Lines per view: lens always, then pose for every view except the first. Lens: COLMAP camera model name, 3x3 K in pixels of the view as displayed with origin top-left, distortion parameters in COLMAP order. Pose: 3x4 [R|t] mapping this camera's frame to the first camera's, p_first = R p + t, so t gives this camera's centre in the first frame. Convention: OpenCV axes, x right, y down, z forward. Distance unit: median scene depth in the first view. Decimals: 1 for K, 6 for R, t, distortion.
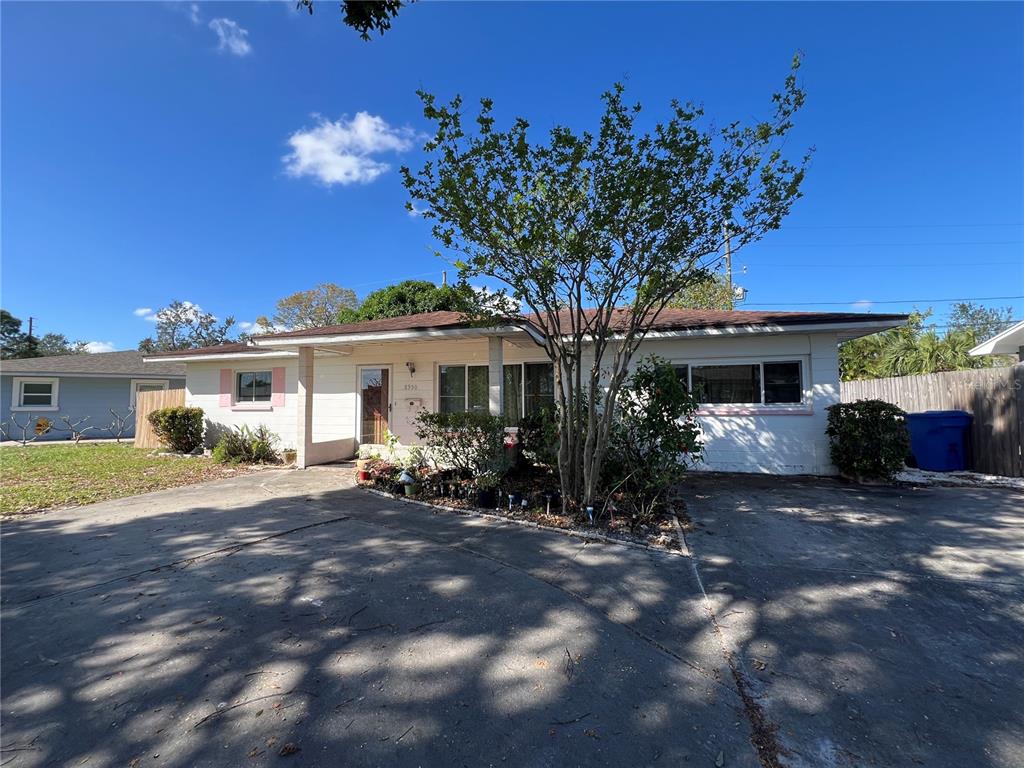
lens RADIAL K [[419.8, 0, 512.0], [0, 419.8, 384.0], [0, 0, 1]] dist [-0.001414, 0.000148]
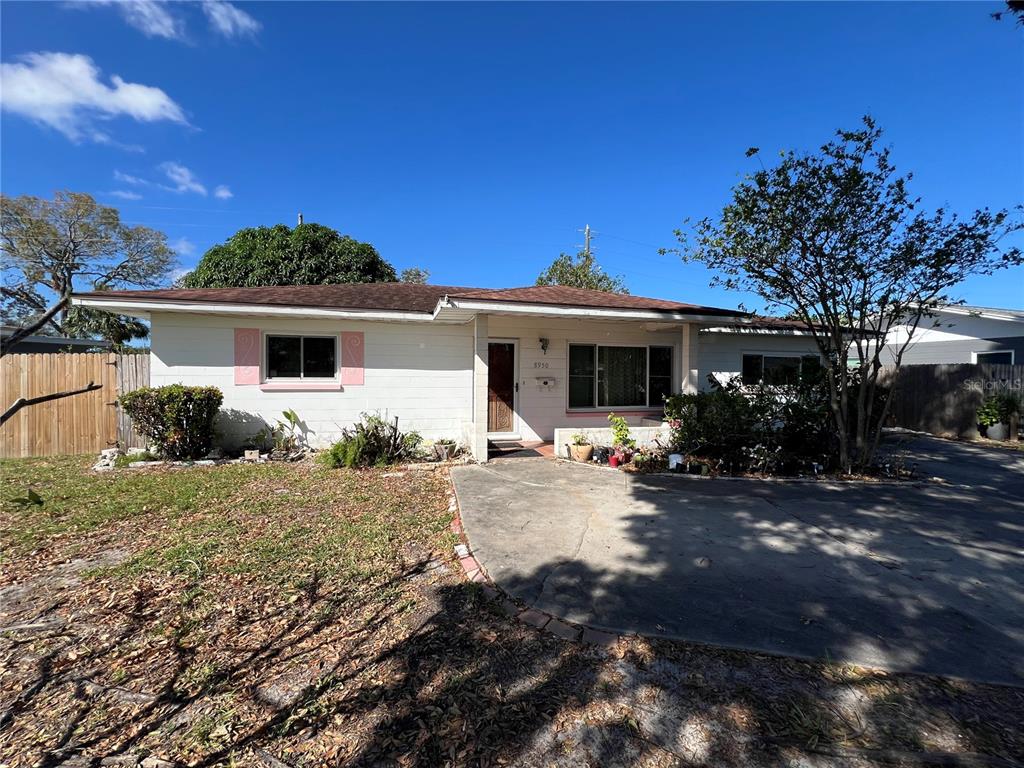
lens RADIAL K [[414.8, 0, 512.0], [0, 414.8, 384.0], [0, 0, 1]] dist [-0.005609, 0.000638]
pose [[0.849588, 0.002924, 0.527438, -0.784706], [-0.037149, 0.997833, 0.054306, 0.001613], [-0.526136, -0.065732, 0.847856, 0.260345]]
